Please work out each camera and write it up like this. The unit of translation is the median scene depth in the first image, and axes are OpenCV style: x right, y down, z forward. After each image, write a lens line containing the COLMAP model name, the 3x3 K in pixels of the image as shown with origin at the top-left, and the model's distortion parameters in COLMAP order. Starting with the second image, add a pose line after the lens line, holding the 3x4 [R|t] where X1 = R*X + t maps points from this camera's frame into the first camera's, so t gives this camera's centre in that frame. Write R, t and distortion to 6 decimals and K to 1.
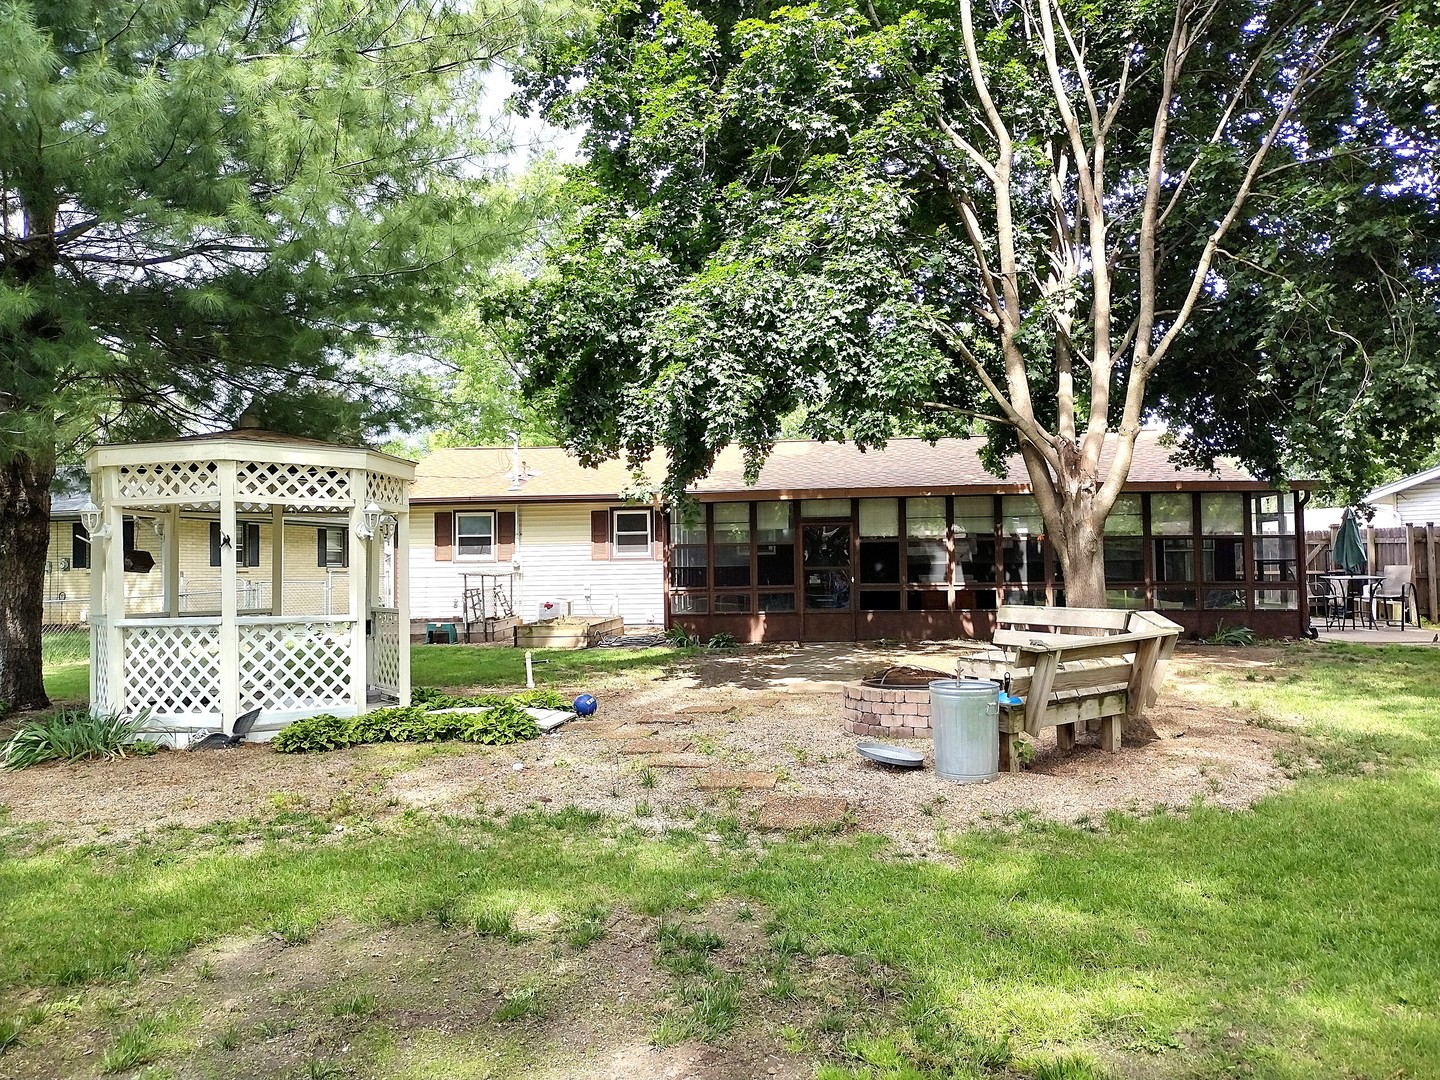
lens RADIAL K [[1069.0, 0, 719.7], [0, 1069.0, 538.4], [0, 0, 1]] dist [0.032247, -0.000294]
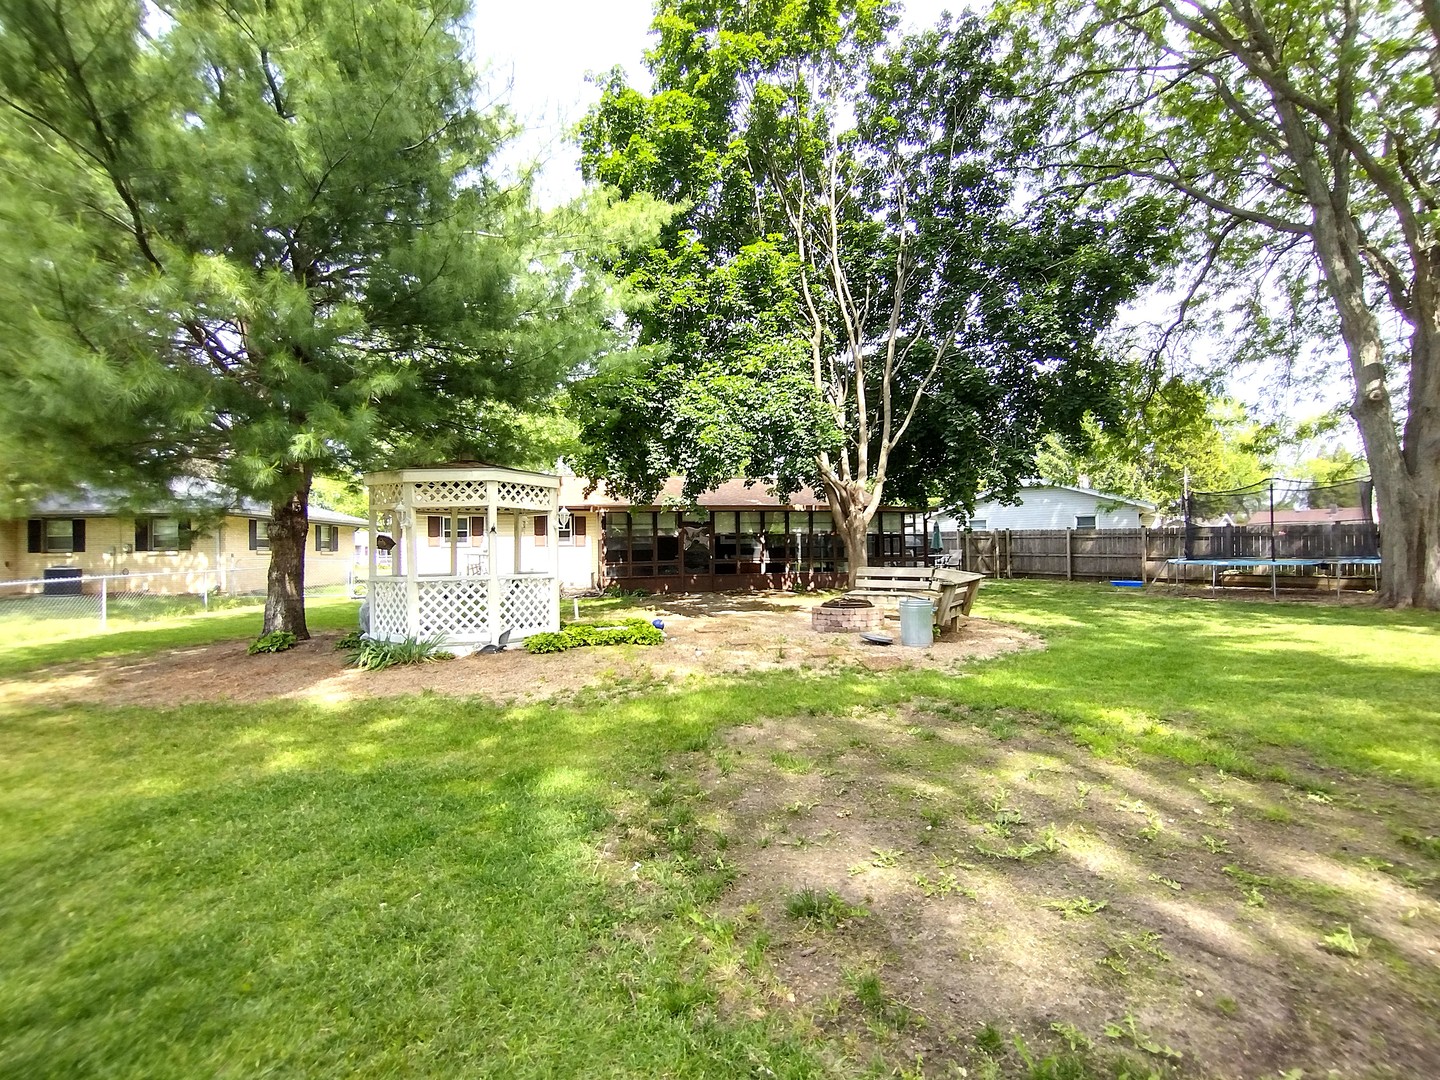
lens RADIAL K [[659.1, 0, 720.6], [0, 659.1, 543.4], [0, 0, 1]] dist [0.003566, -0.000415]
pose [[0.949100, 0.004061, 0.314949, -0.391752], [-0.007138, 0.999937, 0.008617, 0.011095], [-0.314894, -0.010426, 0.949069, -0.069407]]
